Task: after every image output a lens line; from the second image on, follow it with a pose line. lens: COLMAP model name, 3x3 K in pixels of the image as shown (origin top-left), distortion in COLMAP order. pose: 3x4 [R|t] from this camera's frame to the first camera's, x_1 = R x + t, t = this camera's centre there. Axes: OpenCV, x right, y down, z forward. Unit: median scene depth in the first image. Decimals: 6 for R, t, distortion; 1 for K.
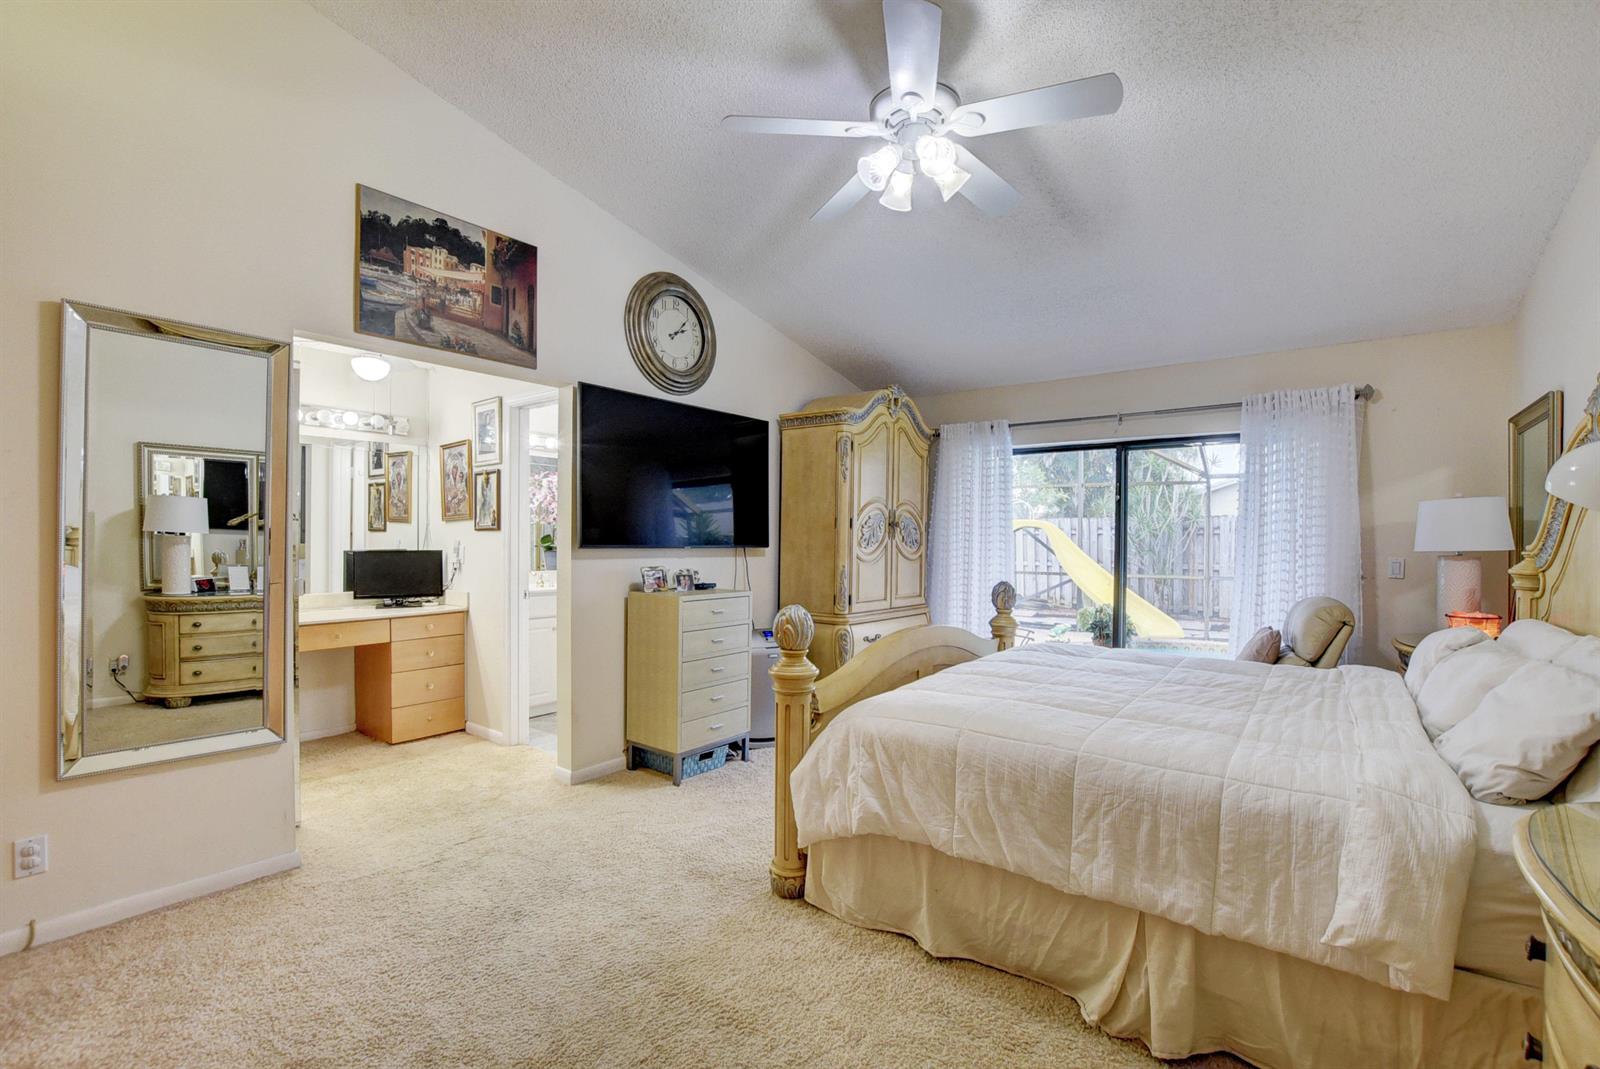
lens RADIAL K [[708.6, 0, 805.0], [0, 708.6, 546.7], [0, 0, 1]] dist [-0.035765, 0.006579]
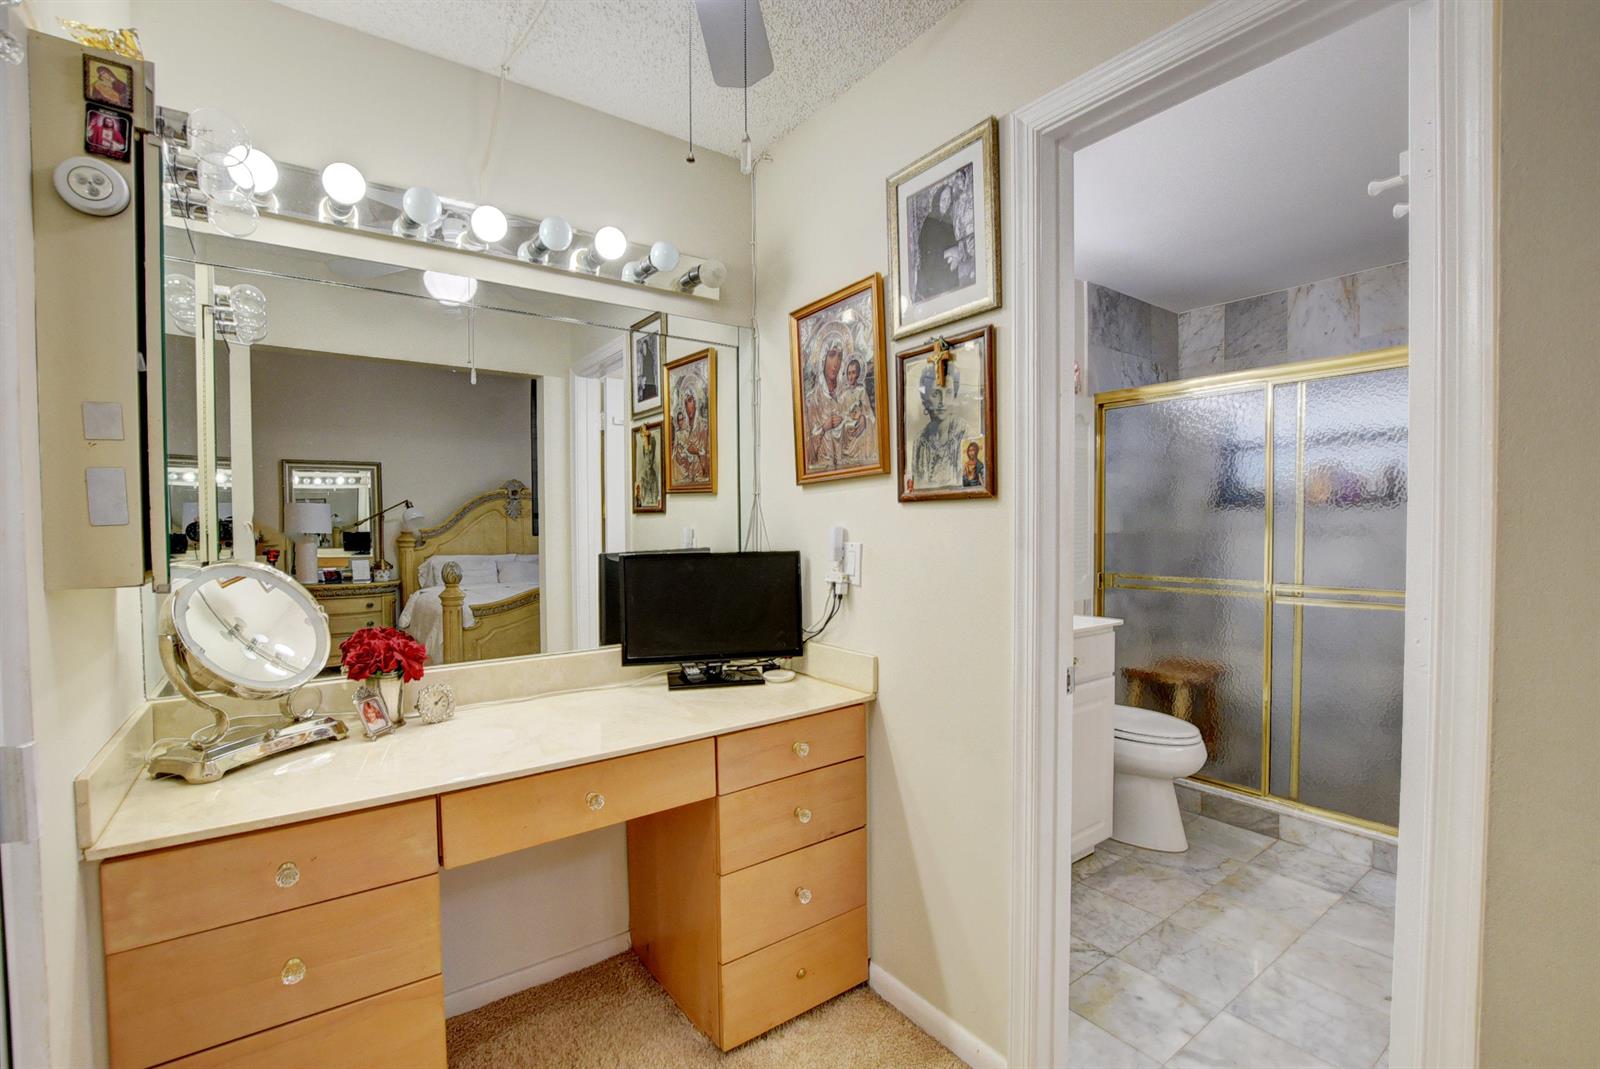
lens RADIAL K [[708.6, 0, 805.0], [0, 708.6, 546.7], [0, 0, 1]] dist [-0.035765, 0.006579]
pose [[0.960365, -0.004203, -0.278714, -0.399609], [0.009774, 0.999779, 0.018604, -0.005942], [0.278574, -0.020591, 0.960194, 0.590174]]
